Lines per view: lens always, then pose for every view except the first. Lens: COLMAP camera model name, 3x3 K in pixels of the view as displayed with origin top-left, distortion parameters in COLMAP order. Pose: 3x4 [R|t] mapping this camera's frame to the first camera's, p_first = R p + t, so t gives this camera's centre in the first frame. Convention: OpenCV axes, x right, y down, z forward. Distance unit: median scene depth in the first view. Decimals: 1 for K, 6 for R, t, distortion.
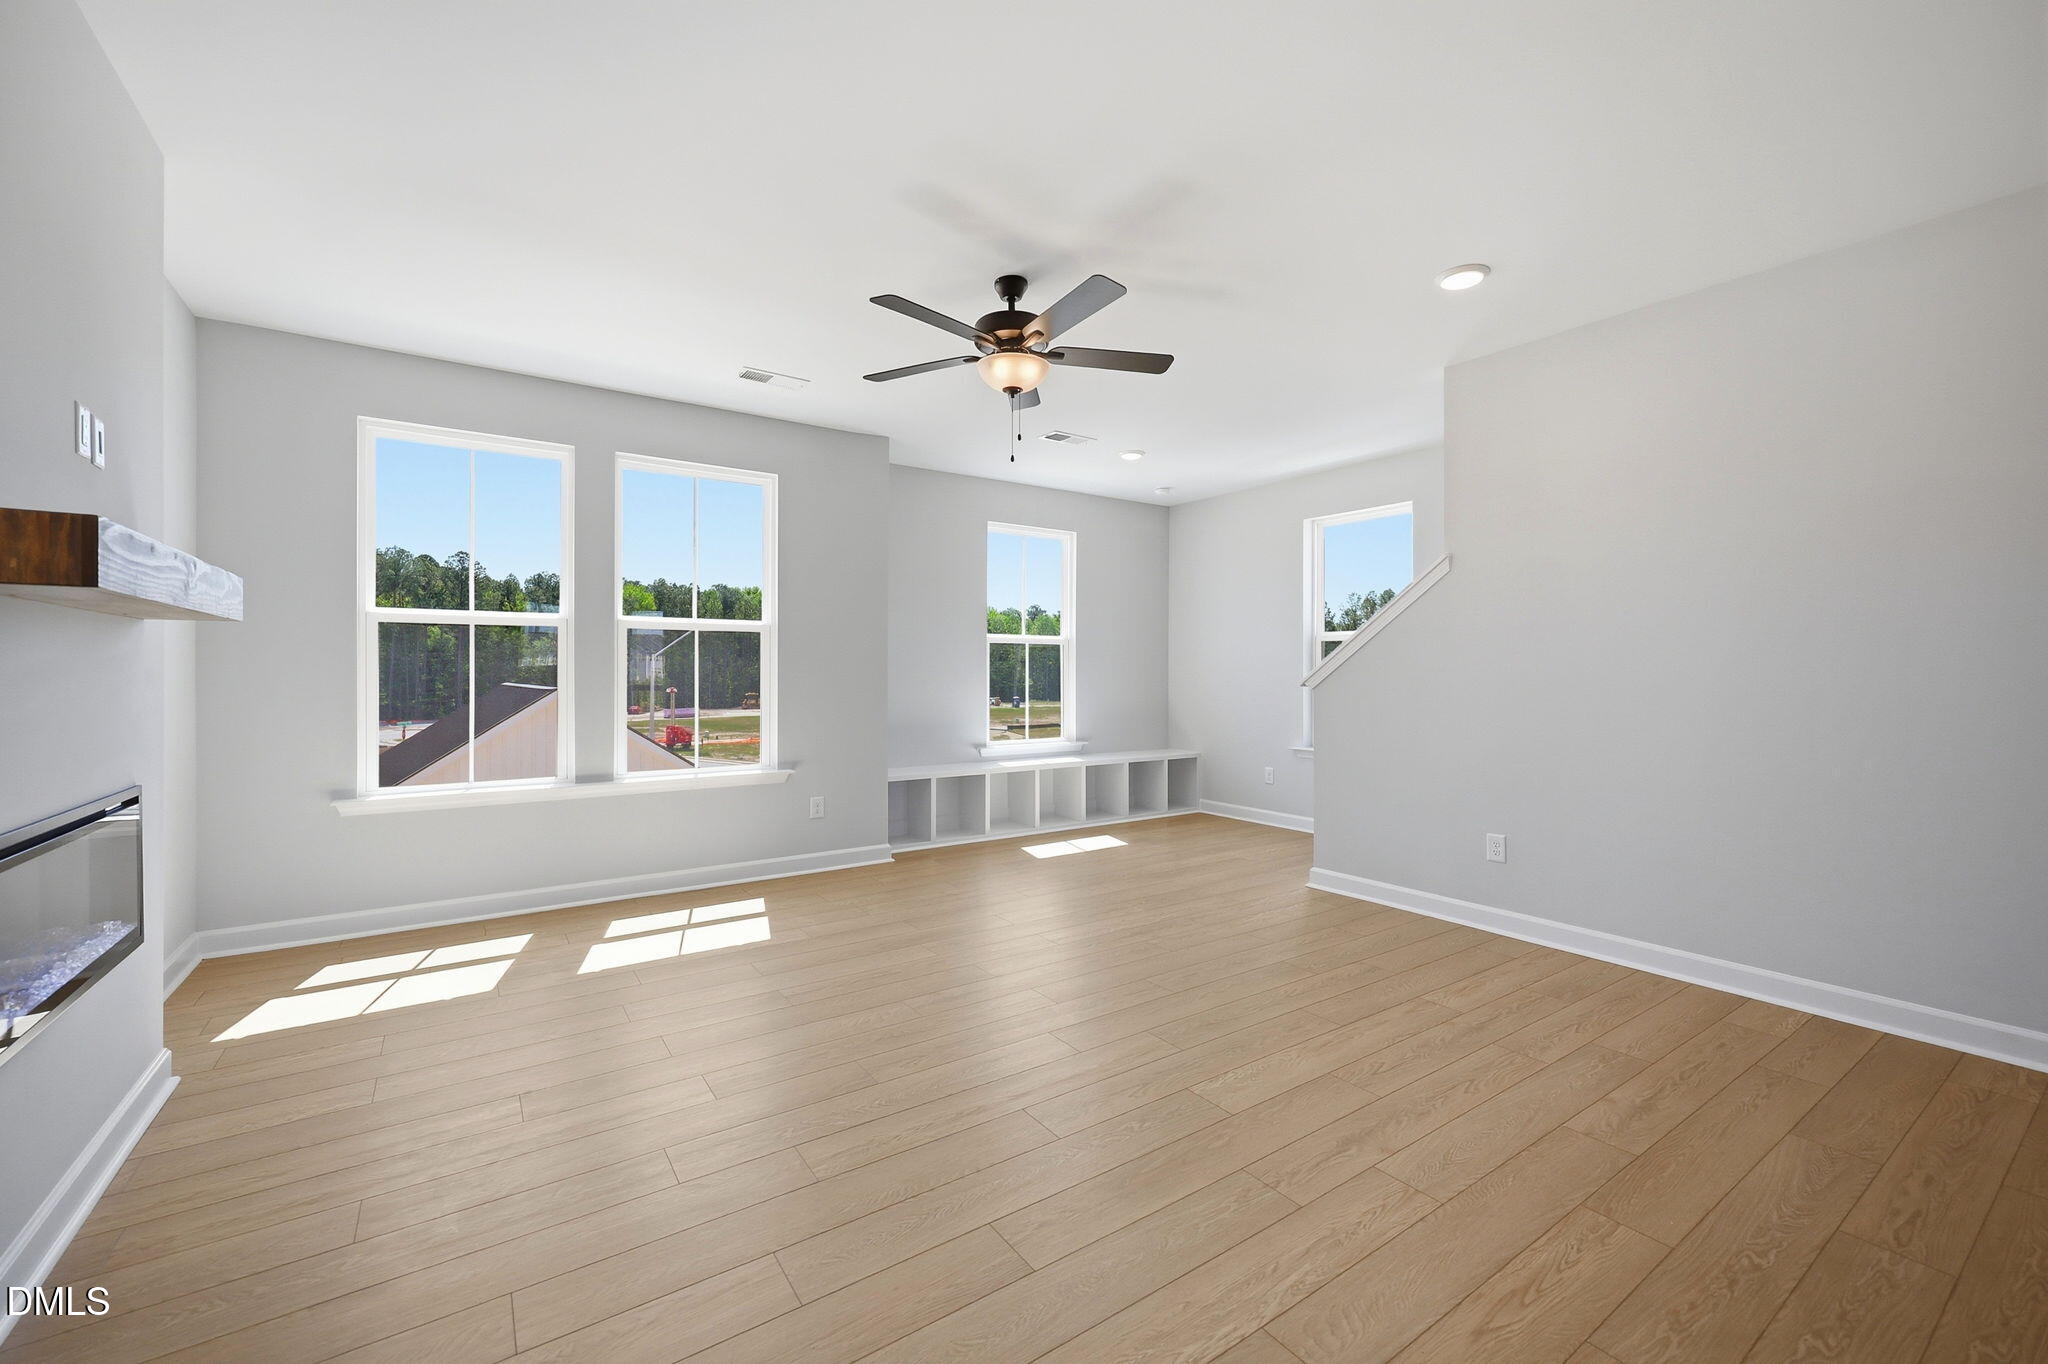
lens RADIAL K [[831.3, 0, 1032.0], [0, 831.3, 677.5], [0, 0, 1]] dist [-0.000601, 0.000169]
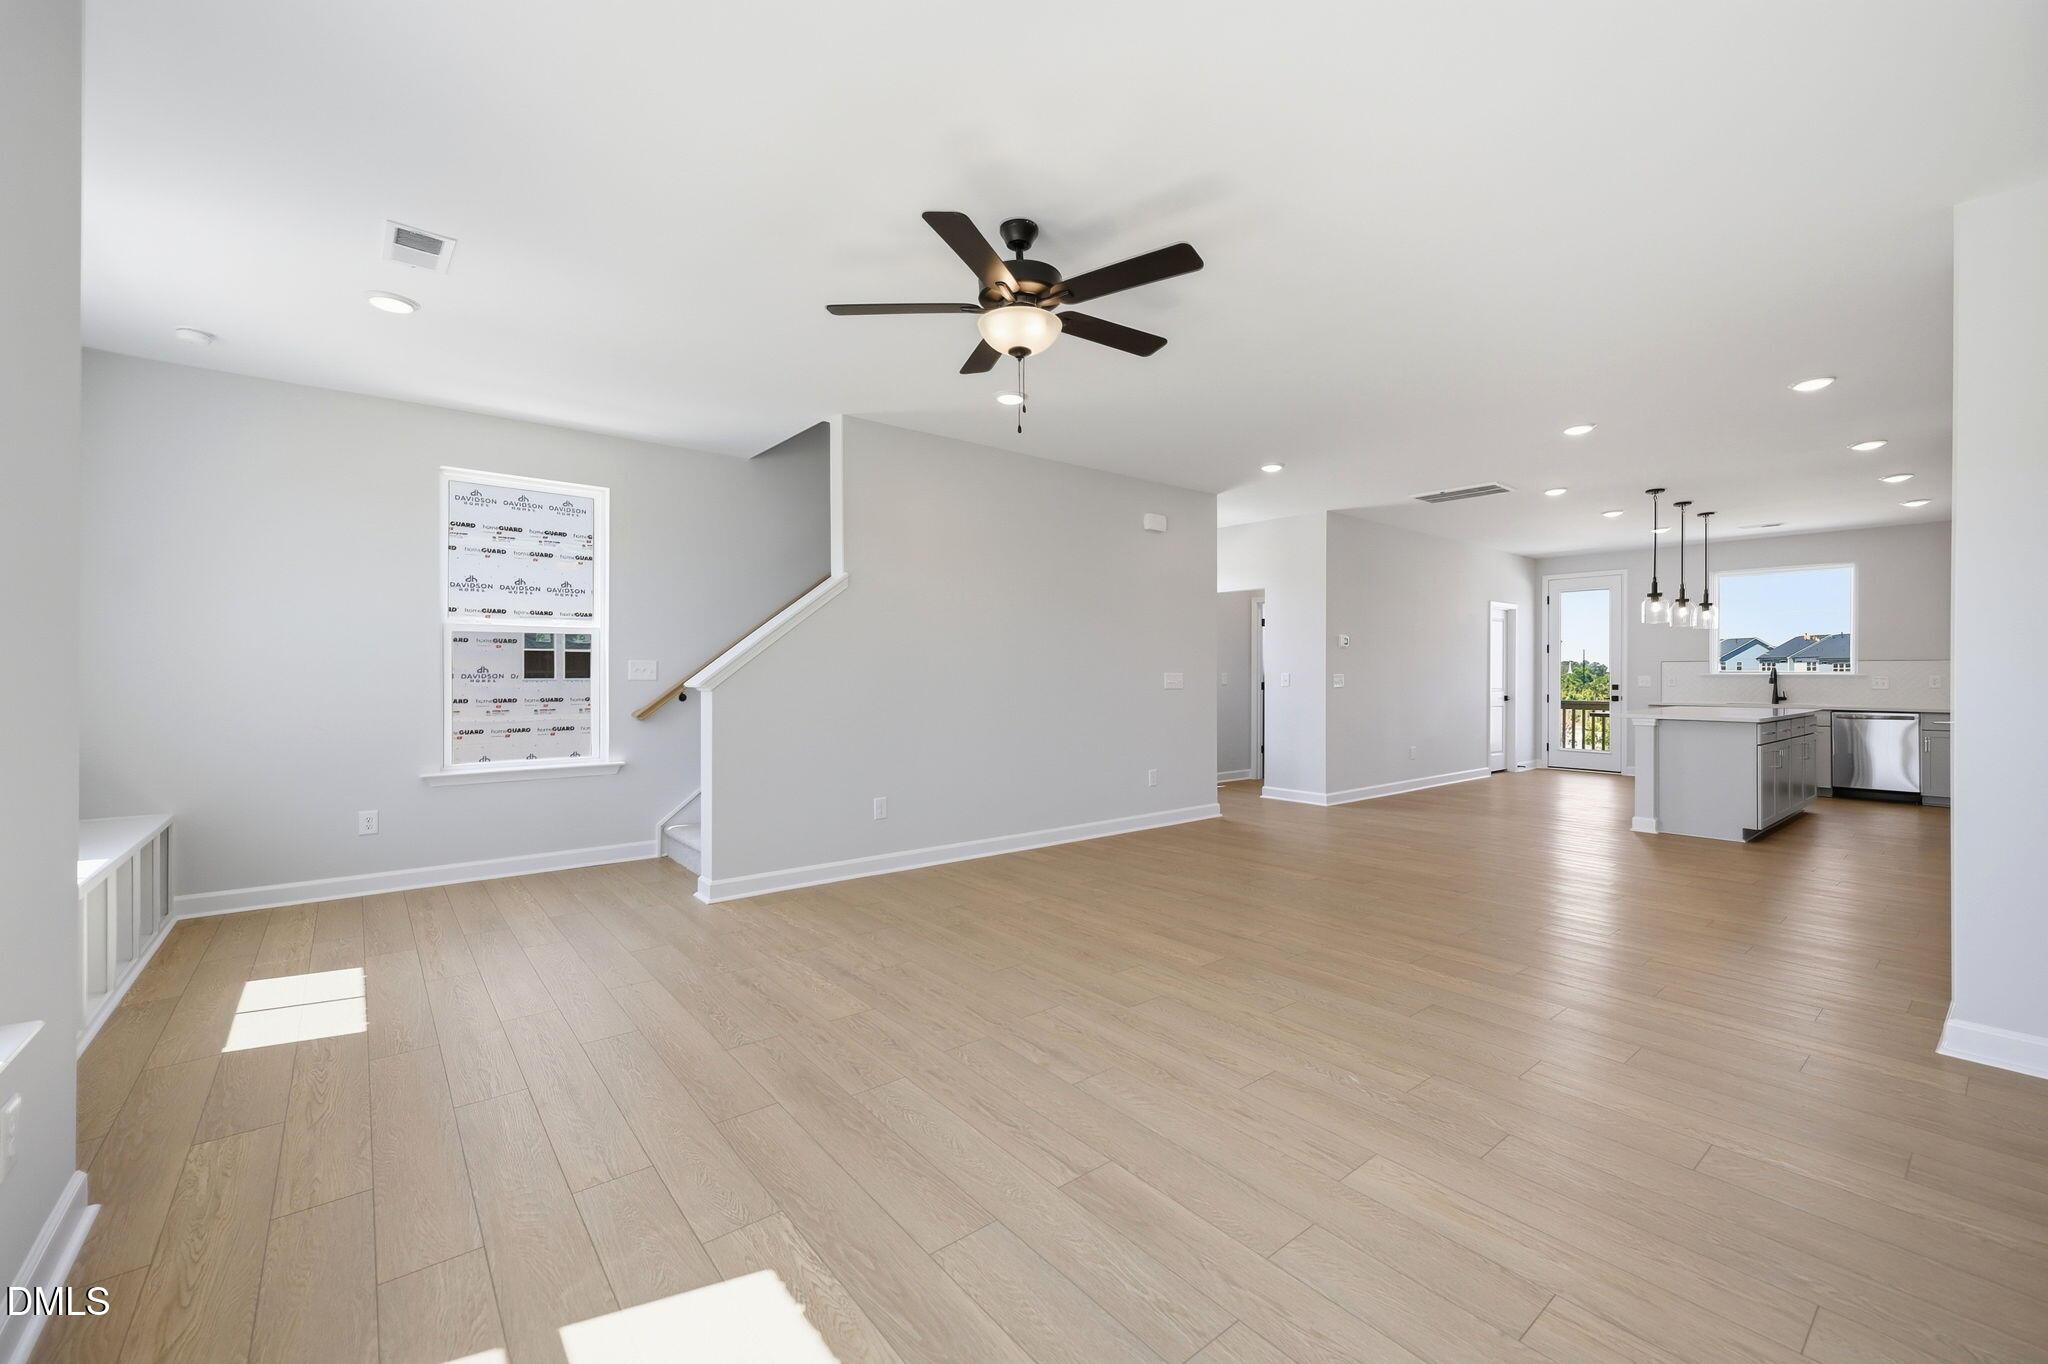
lens RADIAL K [[831.3, 0, 1032.0], [0, 831.3, 677.5], [0, 0, 1]] dist [-0.000601, 0.000169]
pose [[-0.079551, -0.004729, 0.996820, -0.484047], [0.004663, 0.999976, 0.005116, -0.002117], [-0.996820, 0.005056, -0.079527, 0.565104]]
